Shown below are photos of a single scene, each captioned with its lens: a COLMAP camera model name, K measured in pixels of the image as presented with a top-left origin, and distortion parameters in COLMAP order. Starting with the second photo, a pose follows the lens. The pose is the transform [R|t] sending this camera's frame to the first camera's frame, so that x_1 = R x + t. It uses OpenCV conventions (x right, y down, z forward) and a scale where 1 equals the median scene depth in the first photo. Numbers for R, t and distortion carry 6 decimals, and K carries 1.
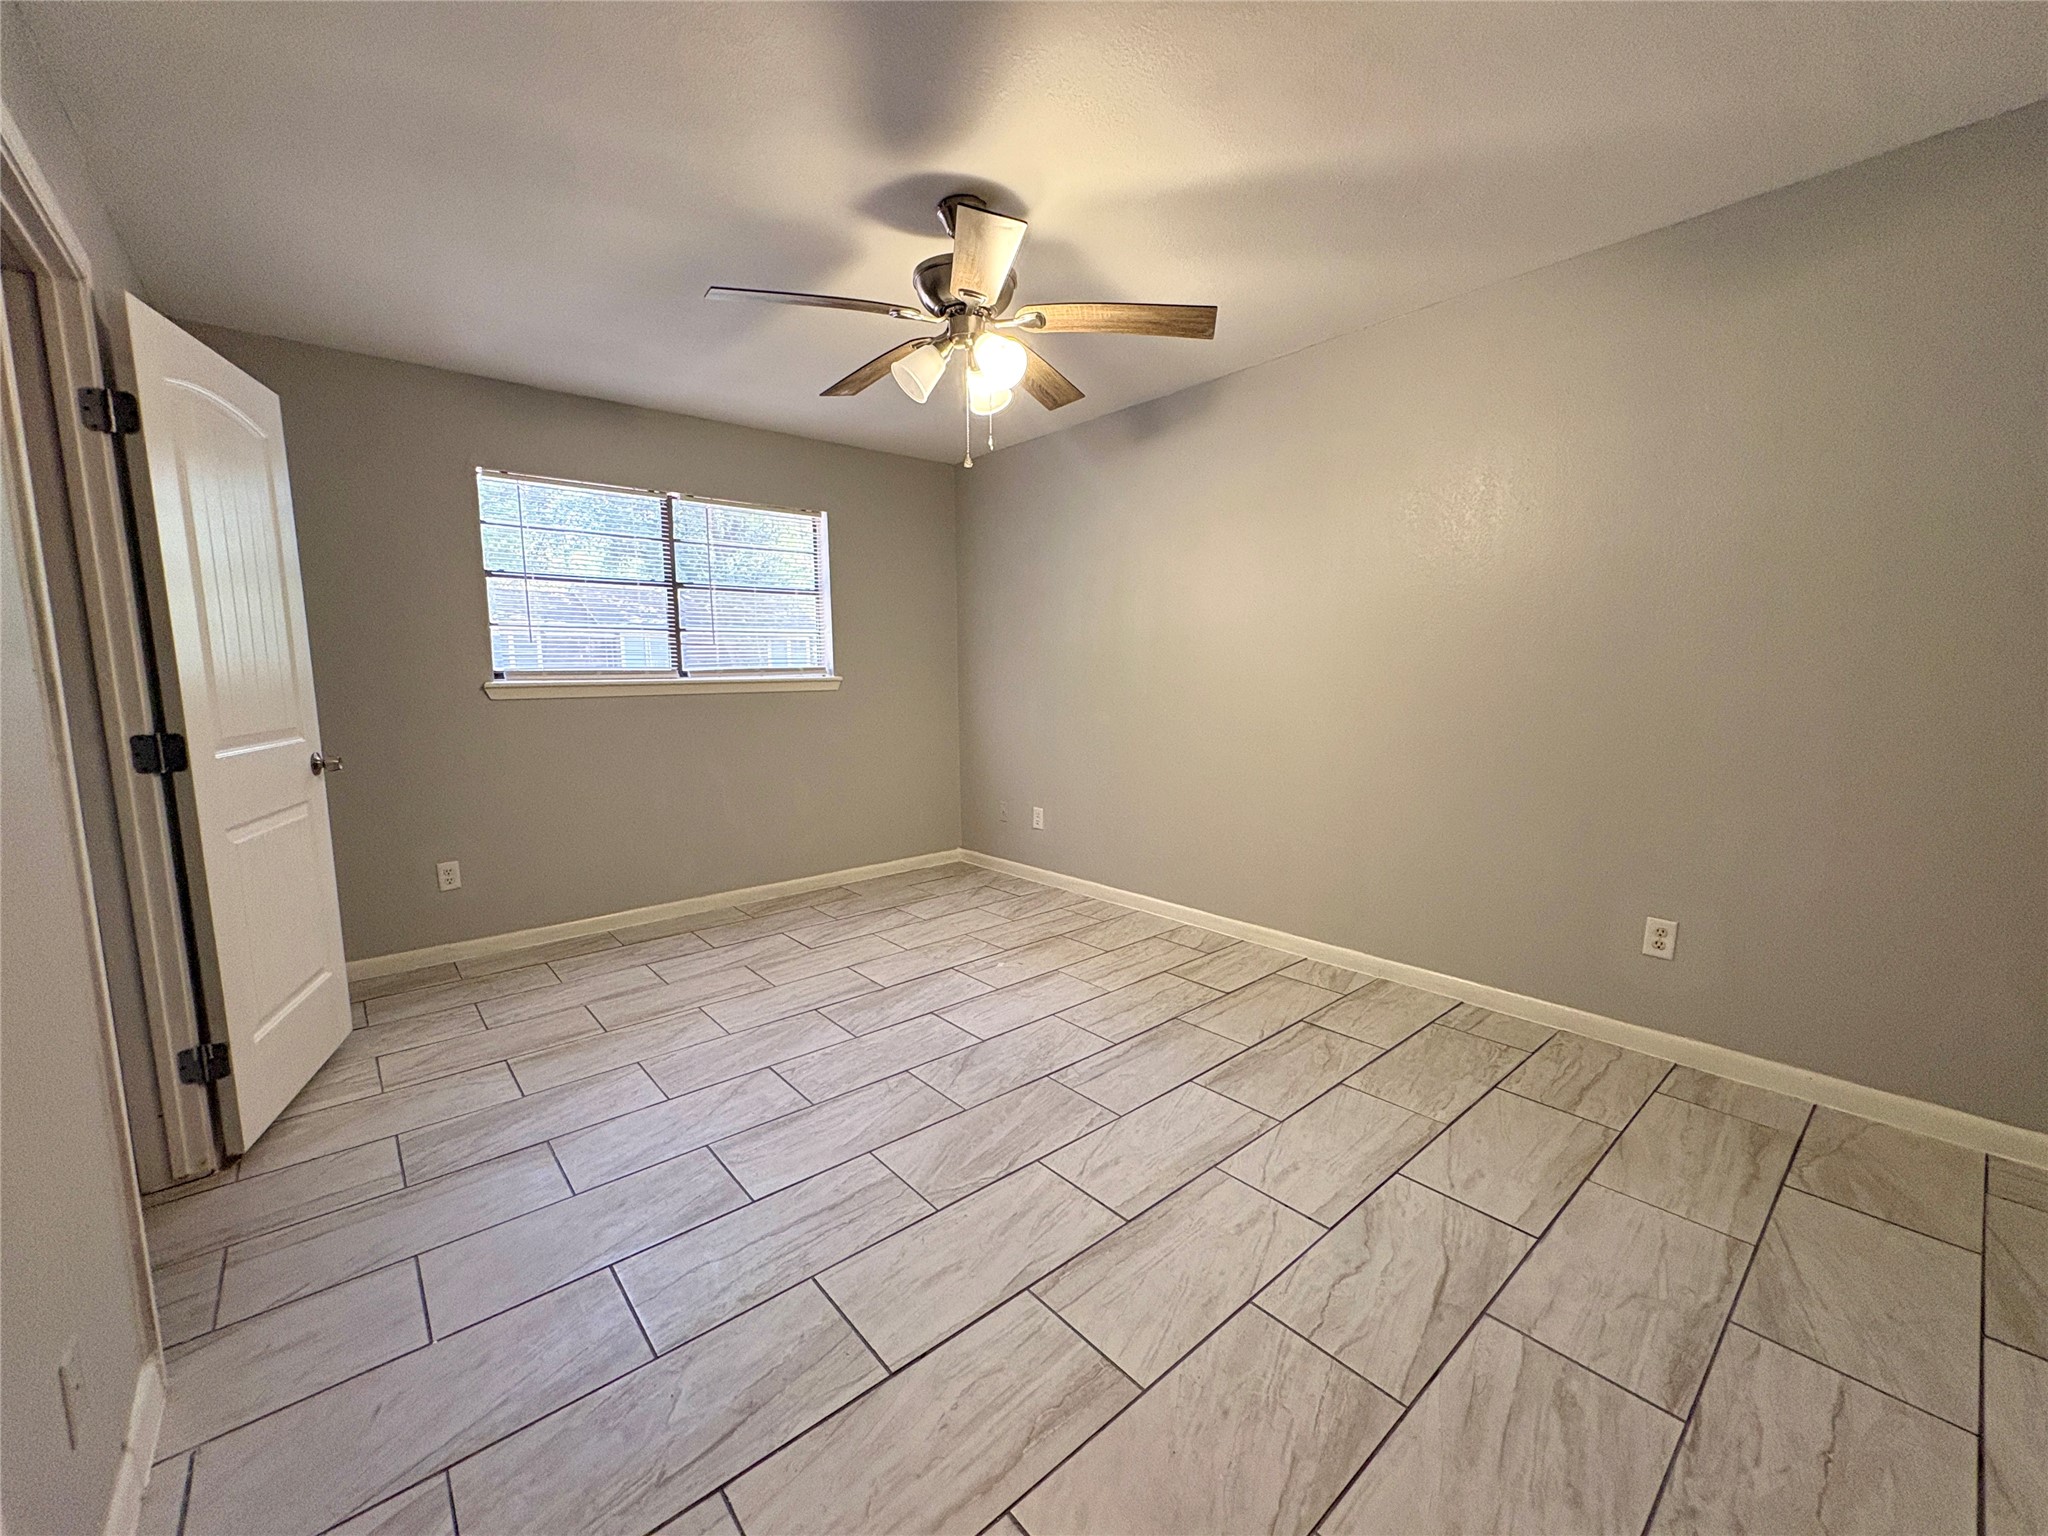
lens RADIAL K [[816.7, 0, 1023.1], [0, 816.7, 769.0], [0, 0, 1]] dist [0.000199, 0.000151]
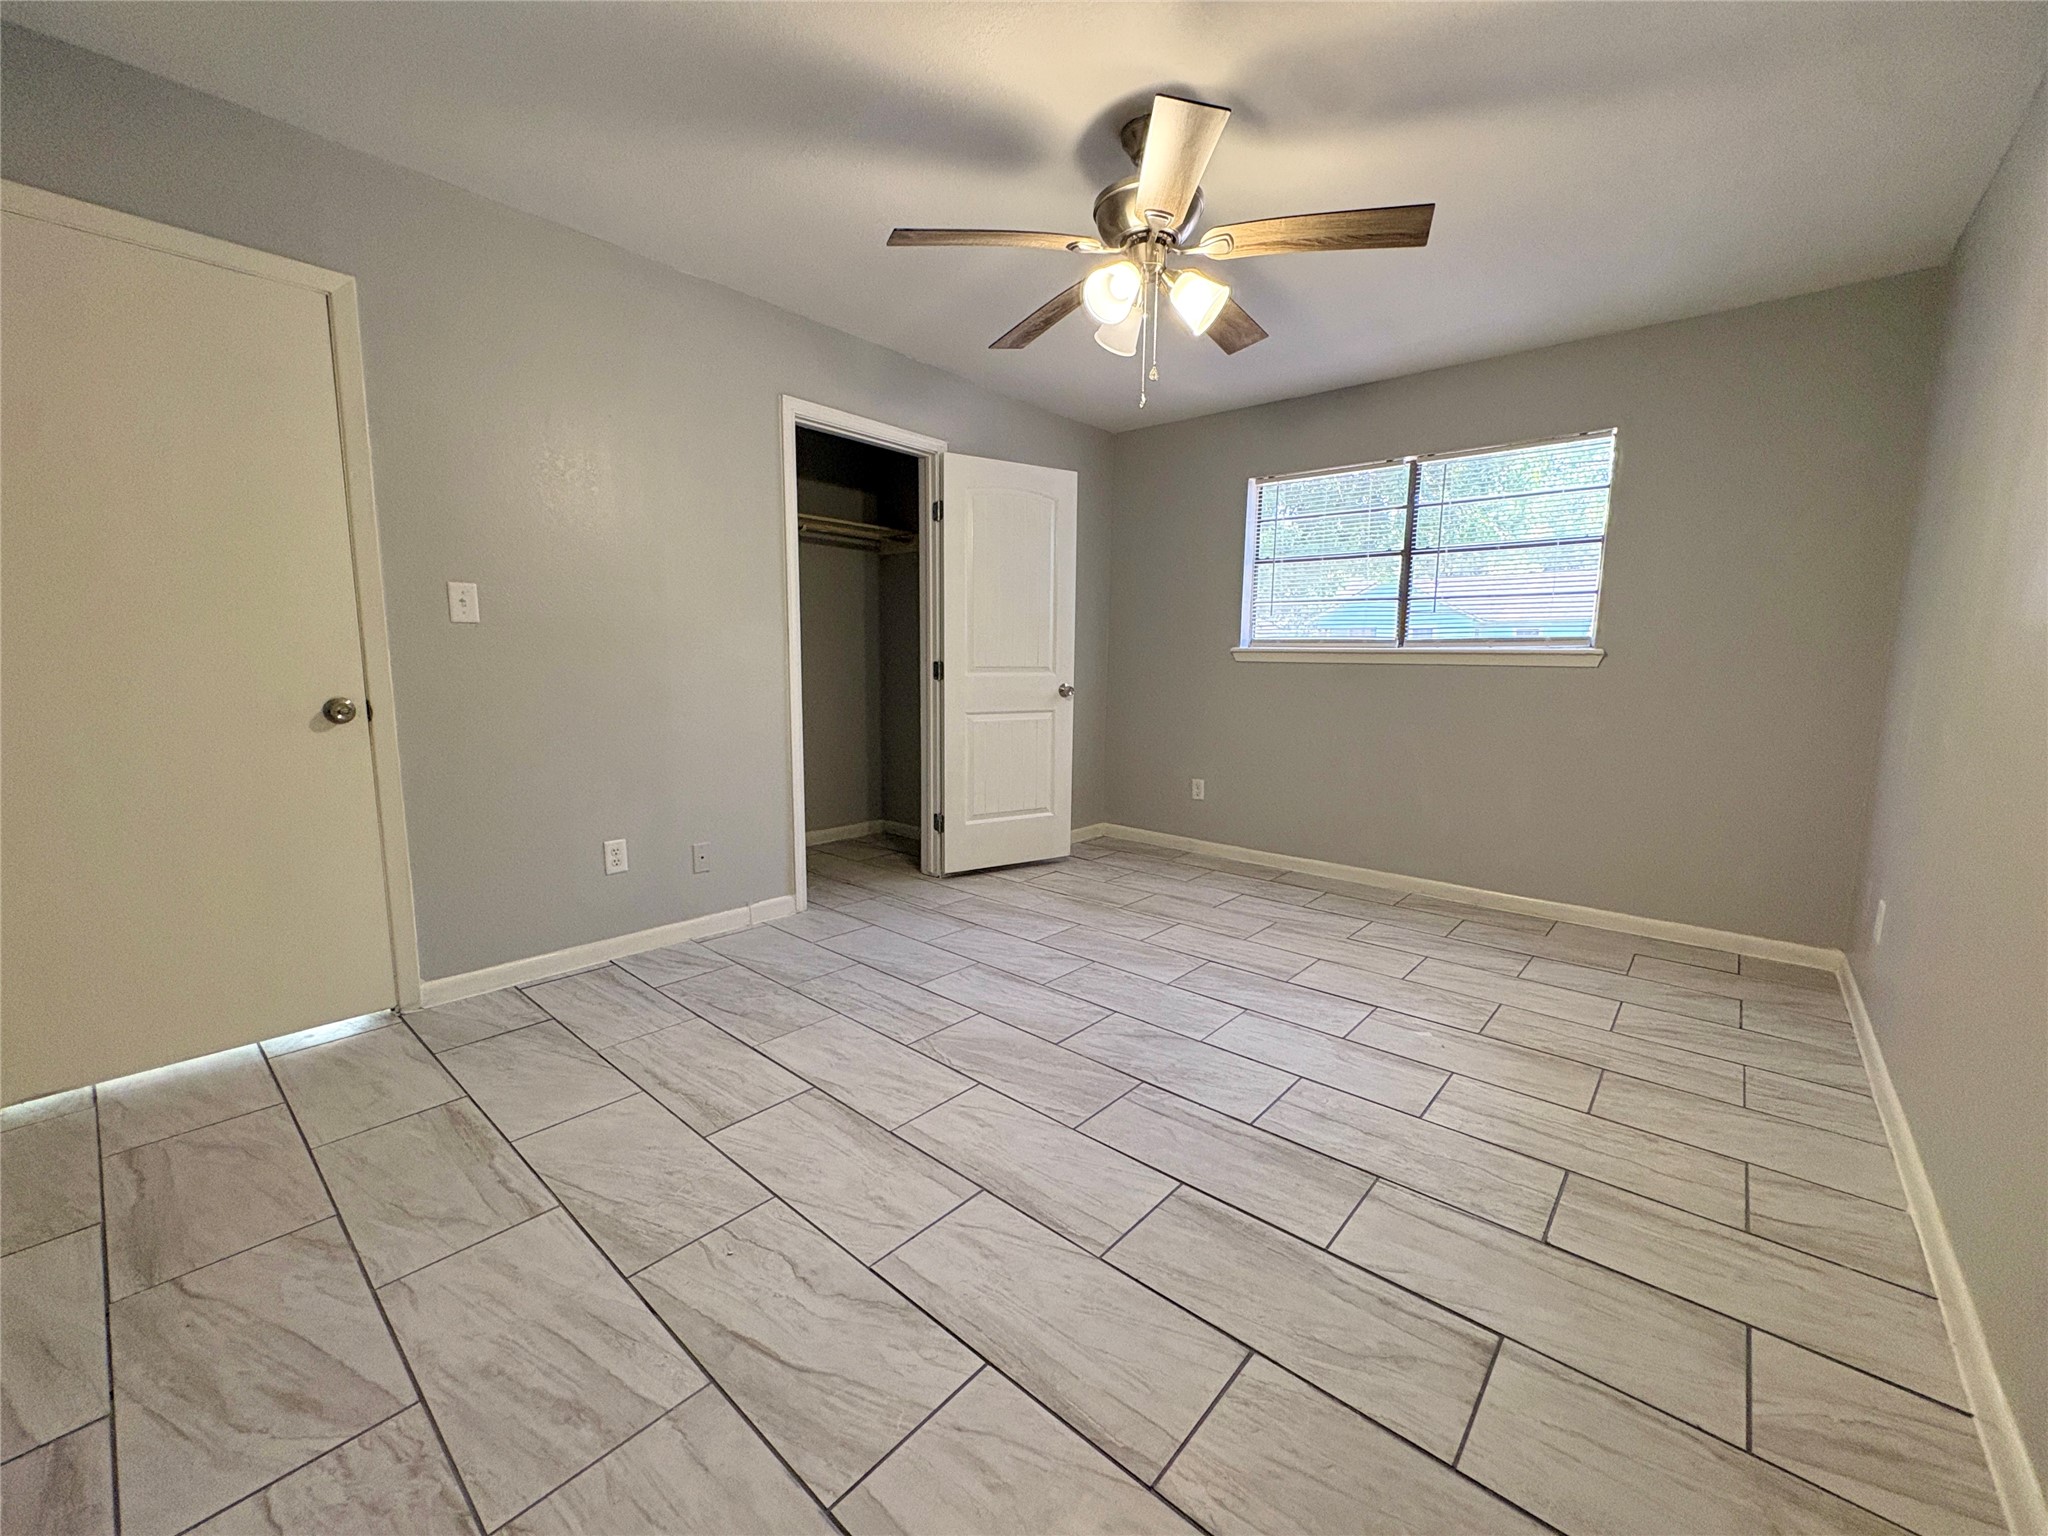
lens RADIAL K [[816.7, 0, 1023.1], [0, 816.7, 769.0], [0, 0, 1]] dist [0.000199, 0.000151]
pose [[0.144900, 0.146625, -0.978522, 0.661411], [-0.136660, 0.982446, 0.126976, -0.041130], [0.979963, 0.115326, 0.162394, 0.552245]]
